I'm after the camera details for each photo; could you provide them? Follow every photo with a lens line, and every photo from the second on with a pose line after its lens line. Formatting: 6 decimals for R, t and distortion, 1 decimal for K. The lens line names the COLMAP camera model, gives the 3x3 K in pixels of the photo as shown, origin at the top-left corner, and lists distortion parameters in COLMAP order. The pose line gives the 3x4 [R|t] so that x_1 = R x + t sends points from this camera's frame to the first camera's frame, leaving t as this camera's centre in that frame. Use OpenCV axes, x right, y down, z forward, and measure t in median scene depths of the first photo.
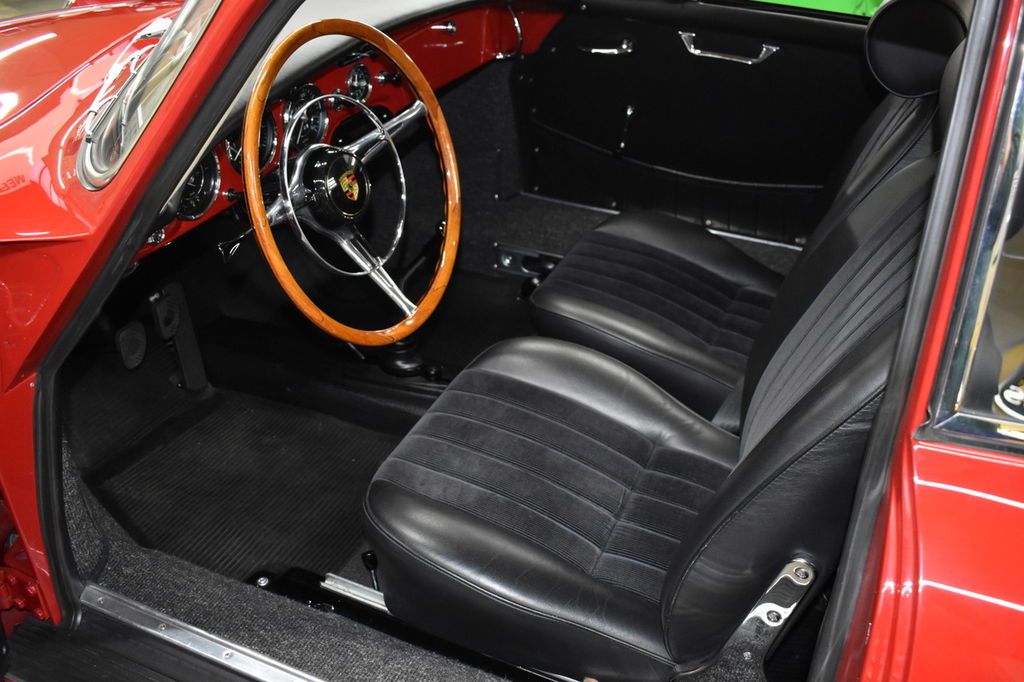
lens RADIAL K [[941.7, 0, 513.7], [0, 941.7, 341.0], [0, 0, 1]] dist [-0.077310, 0.000000]
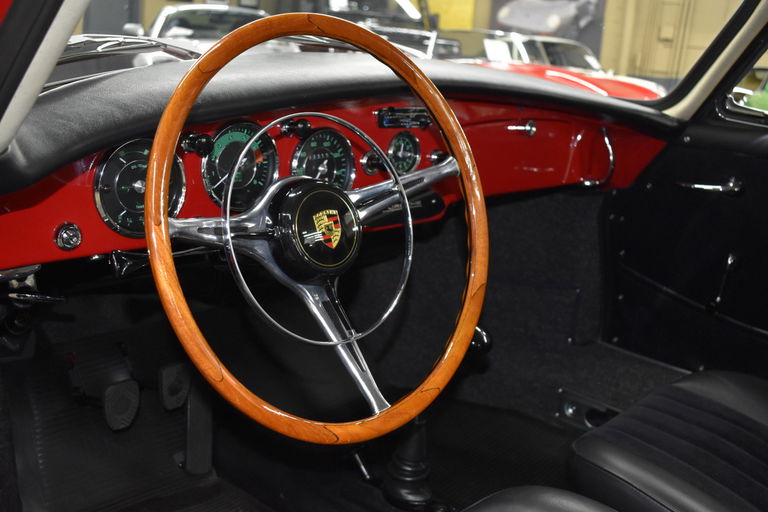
lens RADIAL K [[772.3, 0, 383.1], [0, 772.3, 253.7], [0, 0, 1]] dist [-0.064017, 0.000000]
pose [[0.940227, 0.124471, -0.316985, 0.047296], [-0.214262, 0.939706, -0.266540, 0.009646], [0.264696, 0.318526, 0.910207, 0.287663]]
